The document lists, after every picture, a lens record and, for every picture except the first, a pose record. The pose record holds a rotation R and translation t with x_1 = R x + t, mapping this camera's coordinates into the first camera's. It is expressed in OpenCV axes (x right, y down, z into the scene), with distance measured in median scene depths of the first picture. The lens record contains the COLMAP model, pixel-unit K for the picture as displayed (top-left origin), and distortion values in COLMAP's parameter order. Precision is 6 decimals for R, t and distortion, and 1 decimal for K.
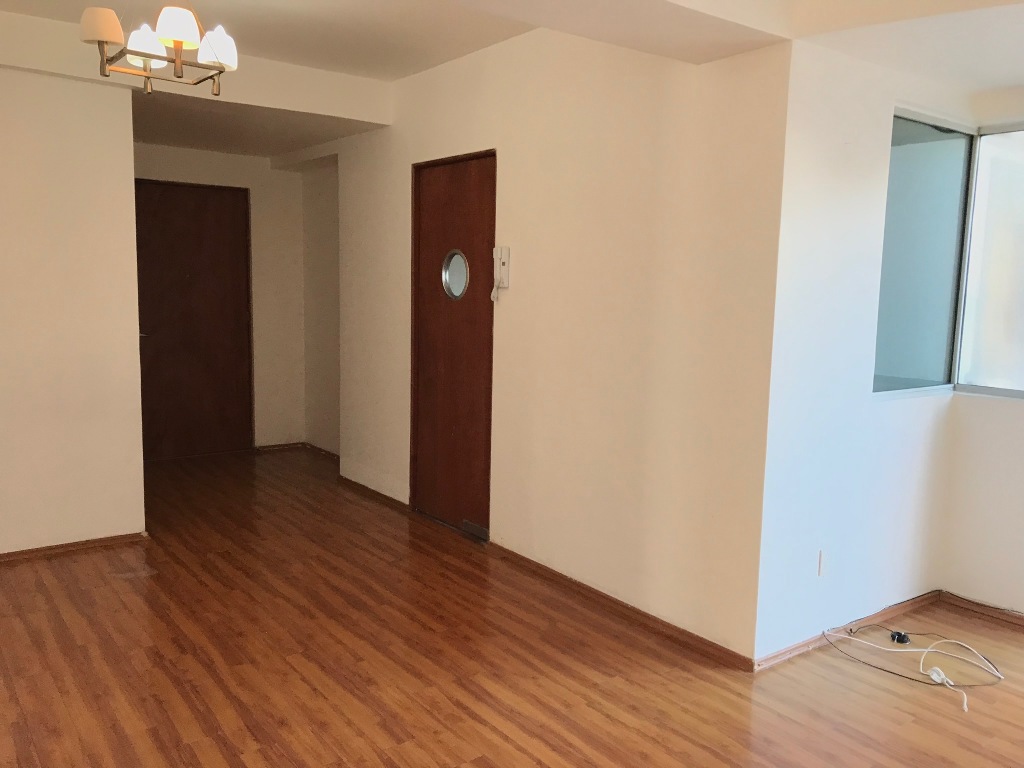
lens RADIAL K [[828.5, 0, 512.3], [0, 828.5, 390.3], [0, 0, 1]] dist [0.013517, 0.009423]
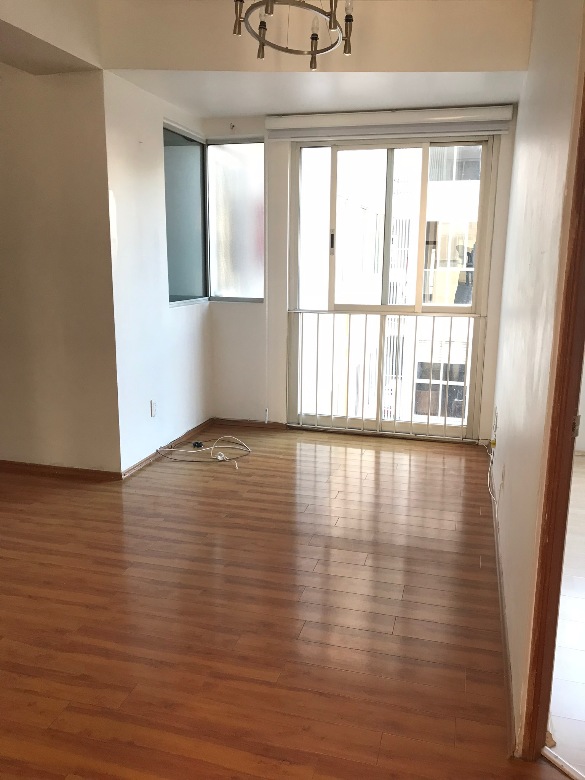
lens RADIAL K [[631.1, 0, 295.1], [0, 631.1, 388.6], [0, 0, 1]] dist [0.013517, 0.009423]
pose [[0.789244, -0.135451, 0.598955, -0.150784], [0.075893, 0.989408, 0.123746, 0.039272], [-0.609372, -0.052209, 0.791163, -0.156956]]
